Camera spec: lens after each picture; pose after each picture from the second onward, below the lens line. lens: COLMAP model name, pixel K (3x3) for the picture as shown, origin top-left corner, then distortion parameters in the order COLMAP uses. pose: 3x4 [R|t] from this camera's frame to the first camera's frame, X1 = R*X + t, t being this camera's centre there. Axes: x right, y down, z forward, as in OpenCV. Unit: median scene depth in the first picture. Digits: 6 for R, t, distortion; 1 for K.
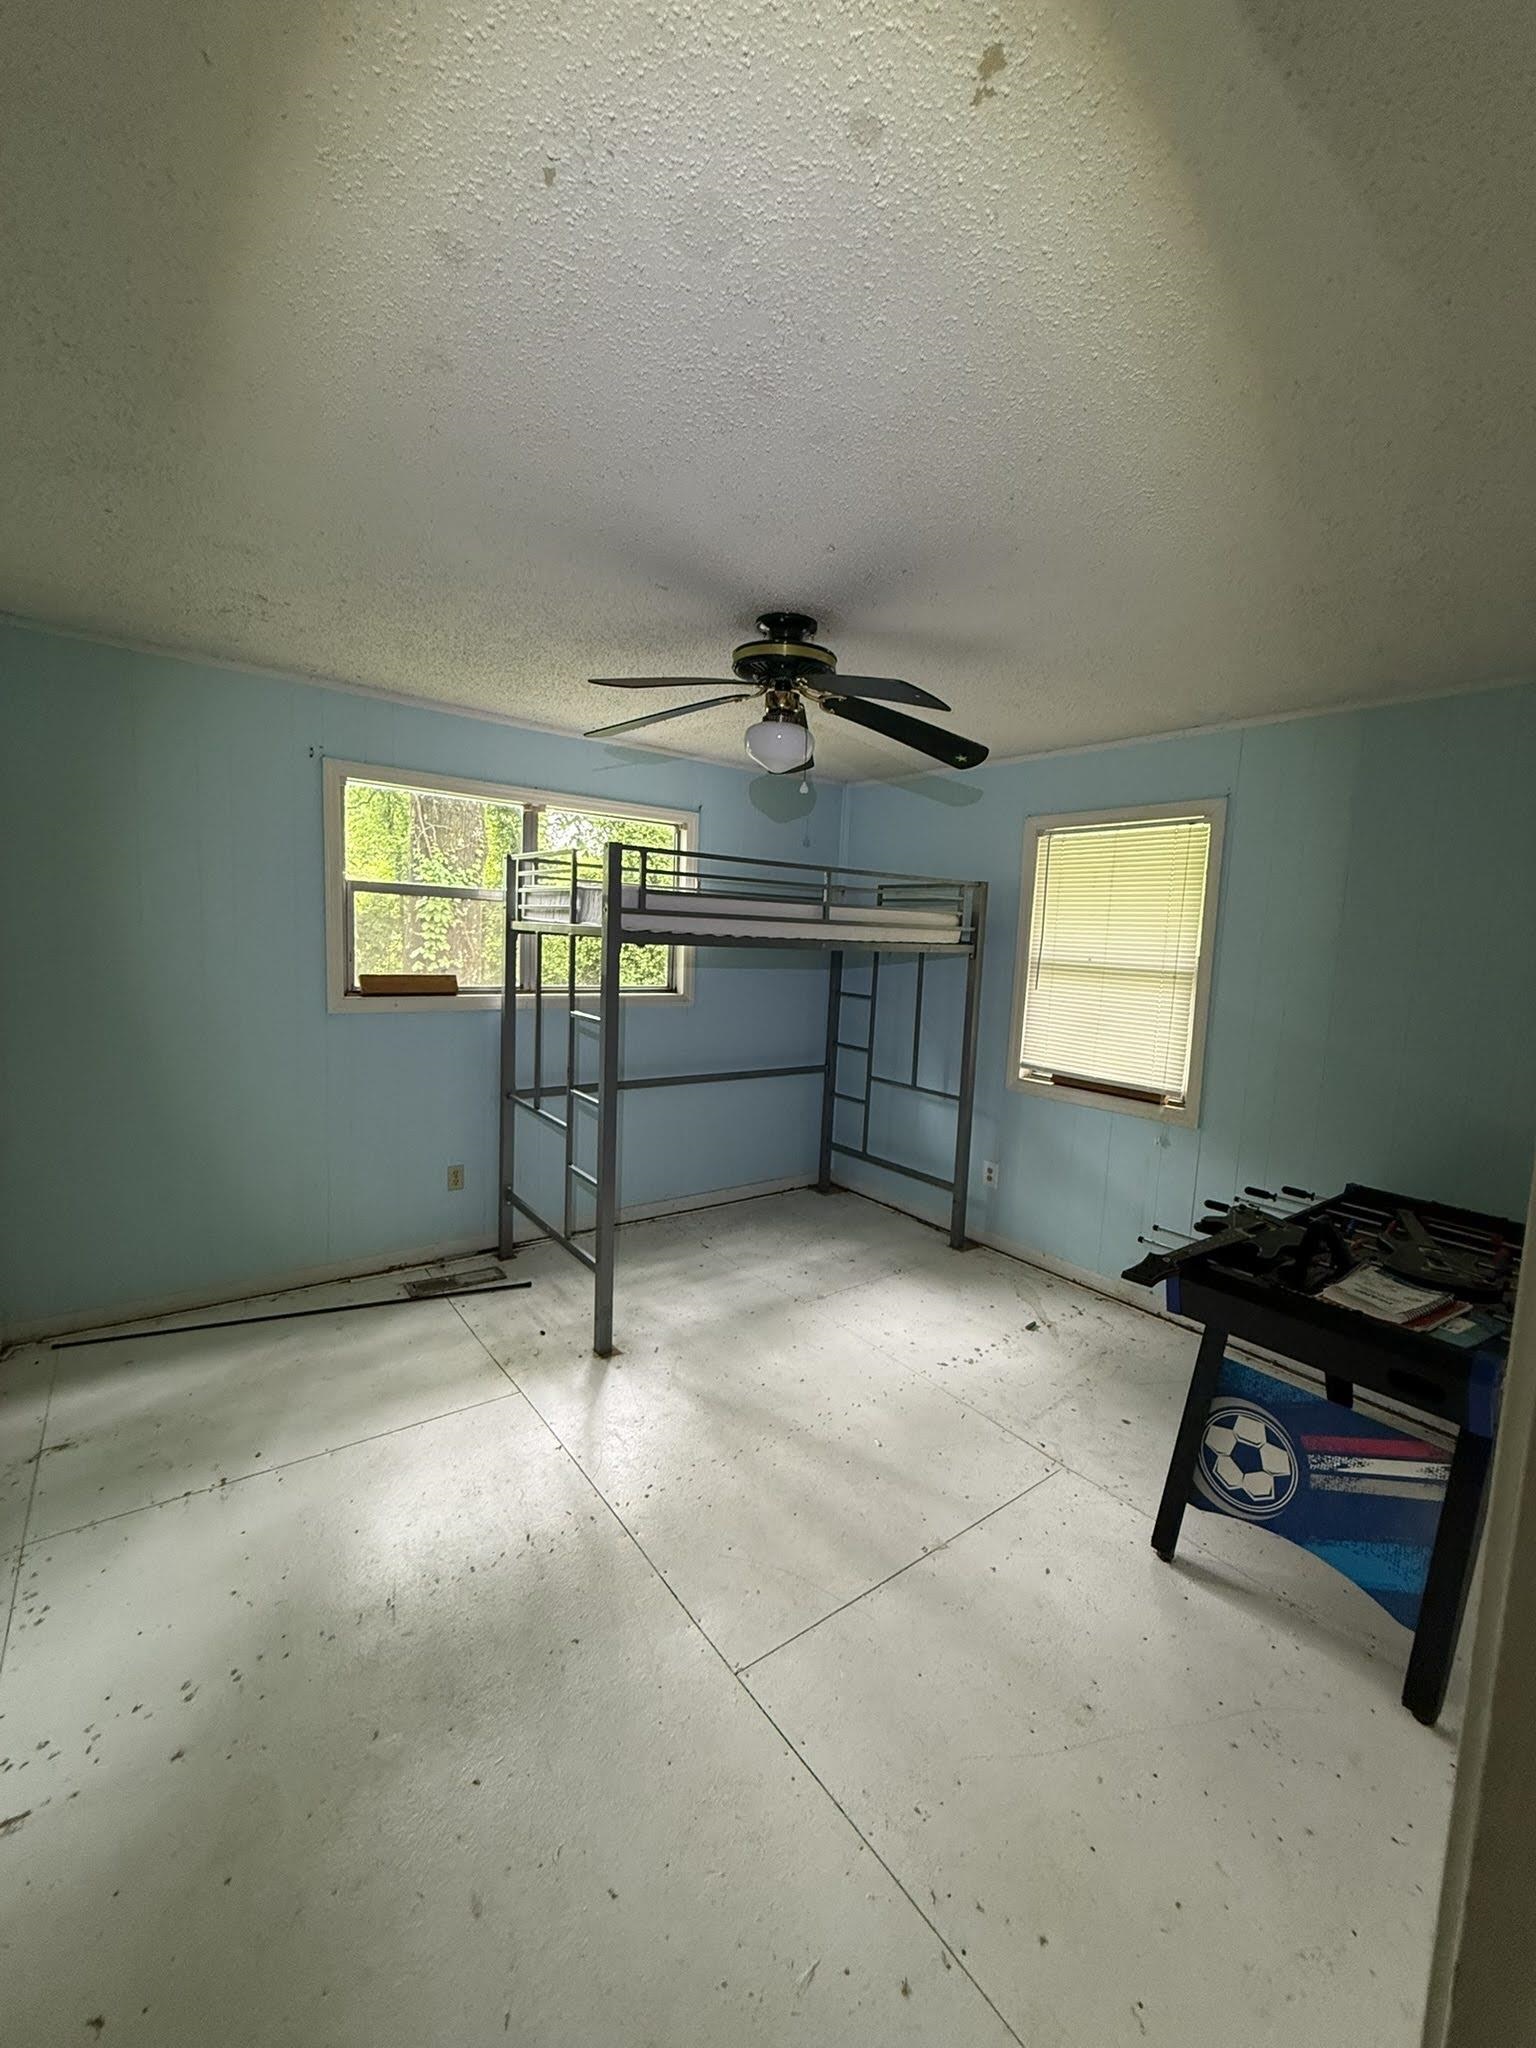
lens RADIAL K [[815.5, 0, 768.0], [0, 815.5, 1024.0], [0, 0, 1]] dist [-0.000354, 0.000034]
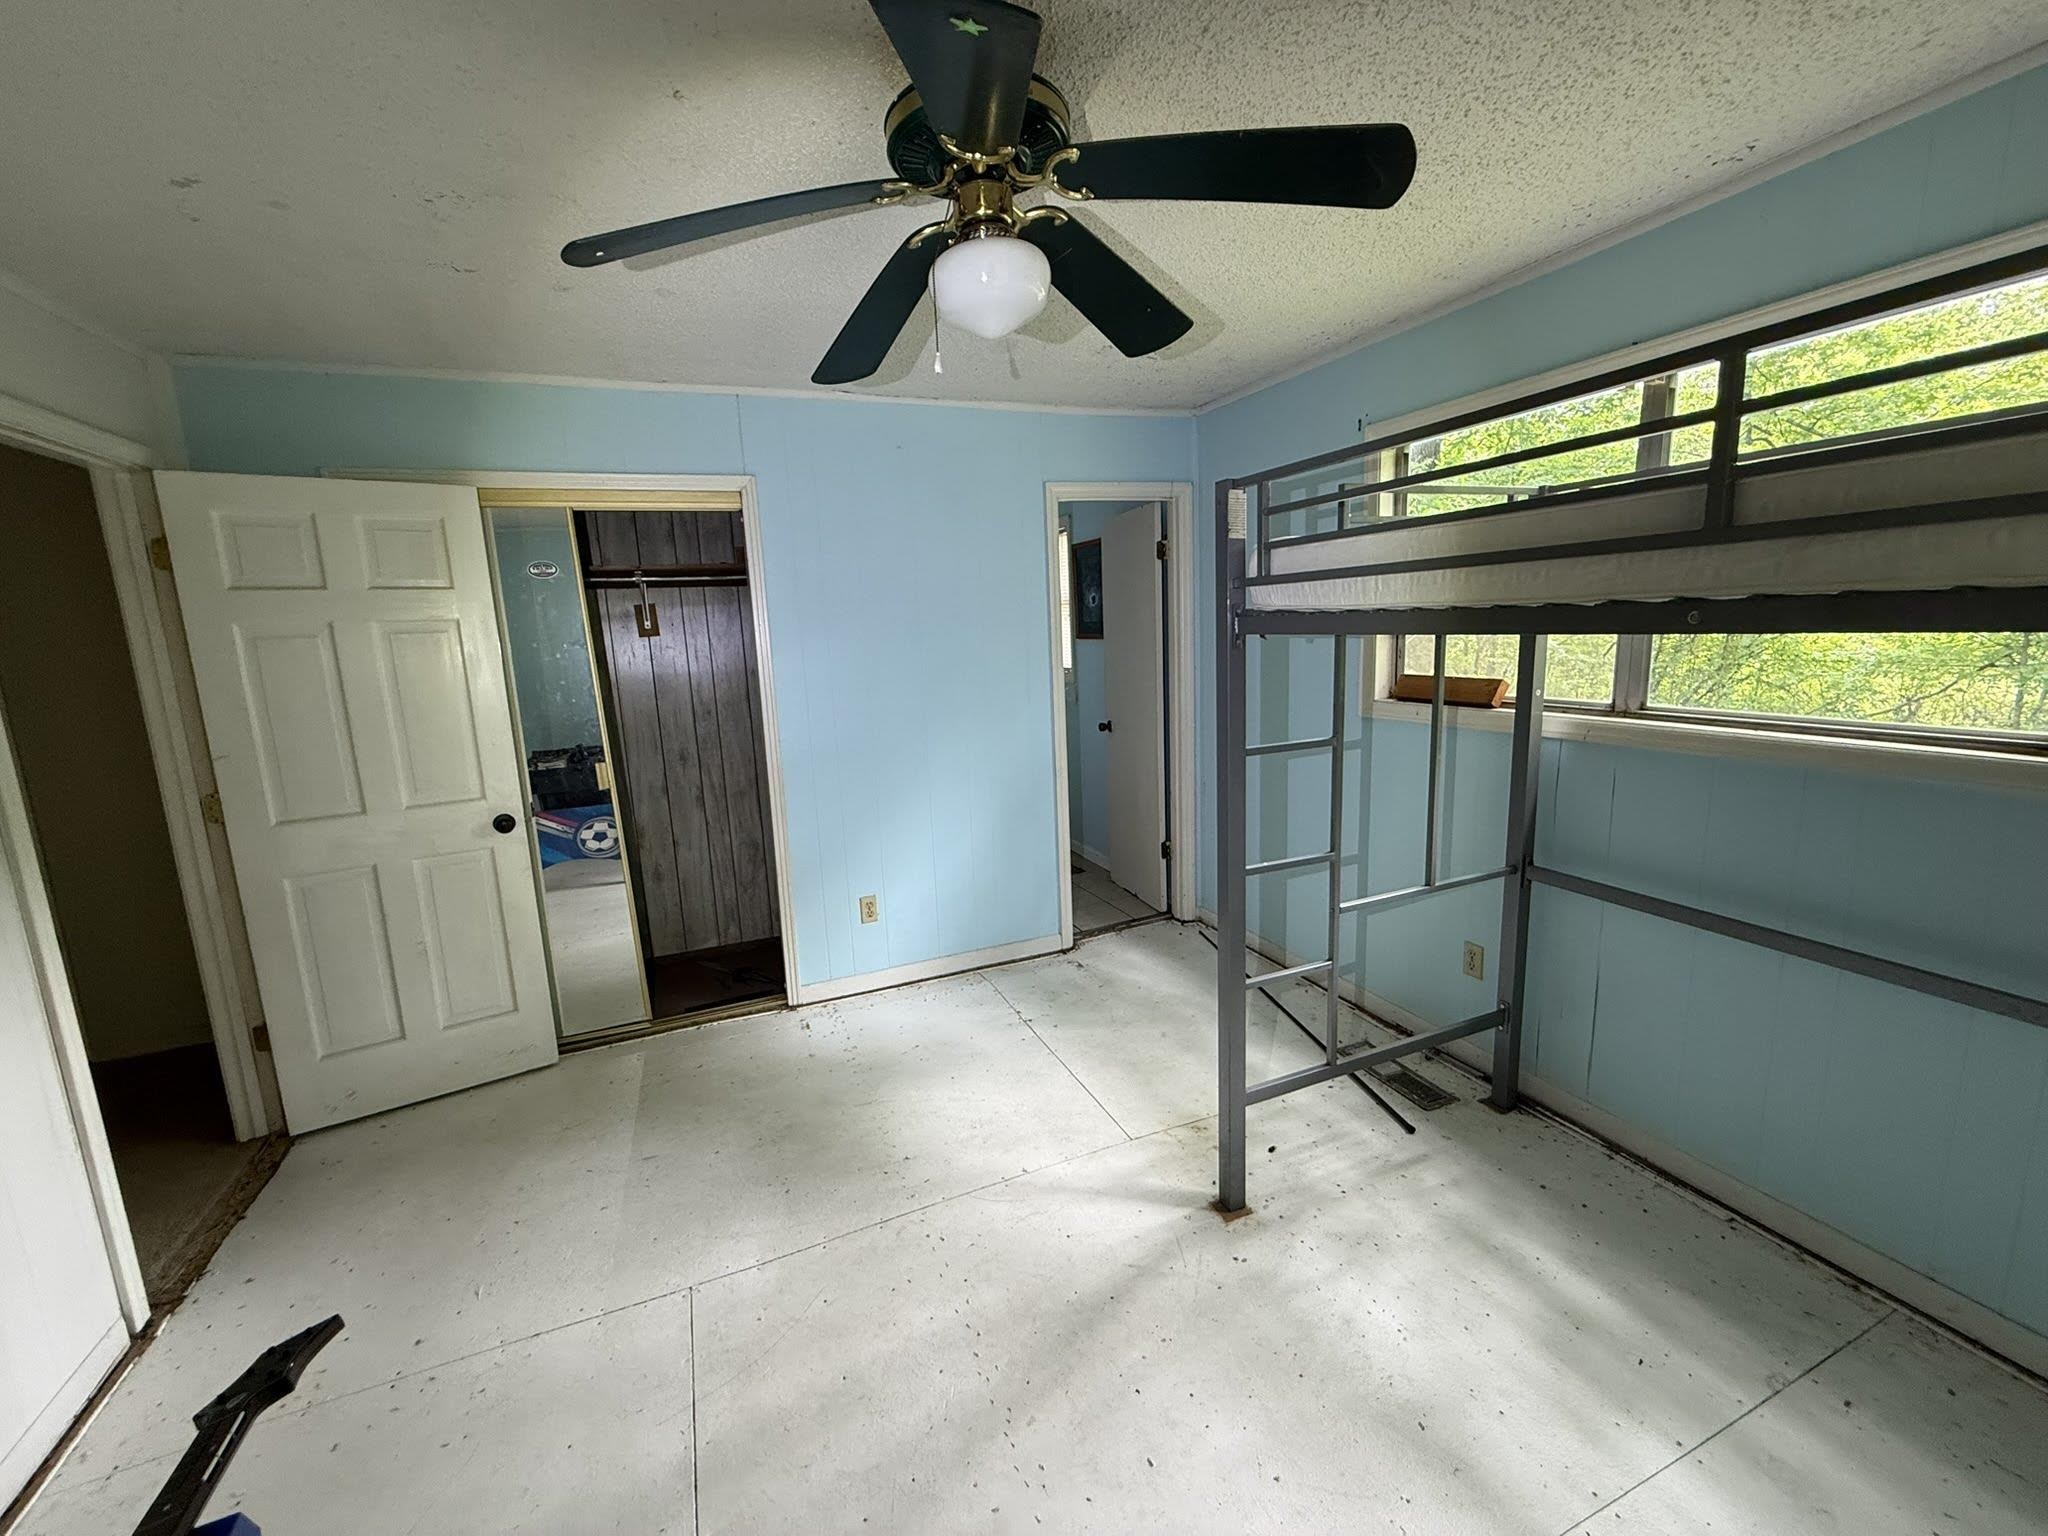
lens RADIAL K [[815.5, 0, 1024.0], [0, 815.5, 768.0], [0, 0, 1]] dist [-0.000354, 0.000034]
pose [[-0.269379, 0.131487, -0.954016, 0.522650], [-0.071802, 0.985136, 0.156050, -0.085702], [0.960354, 0.110536, -0.255934, 1.038268]]
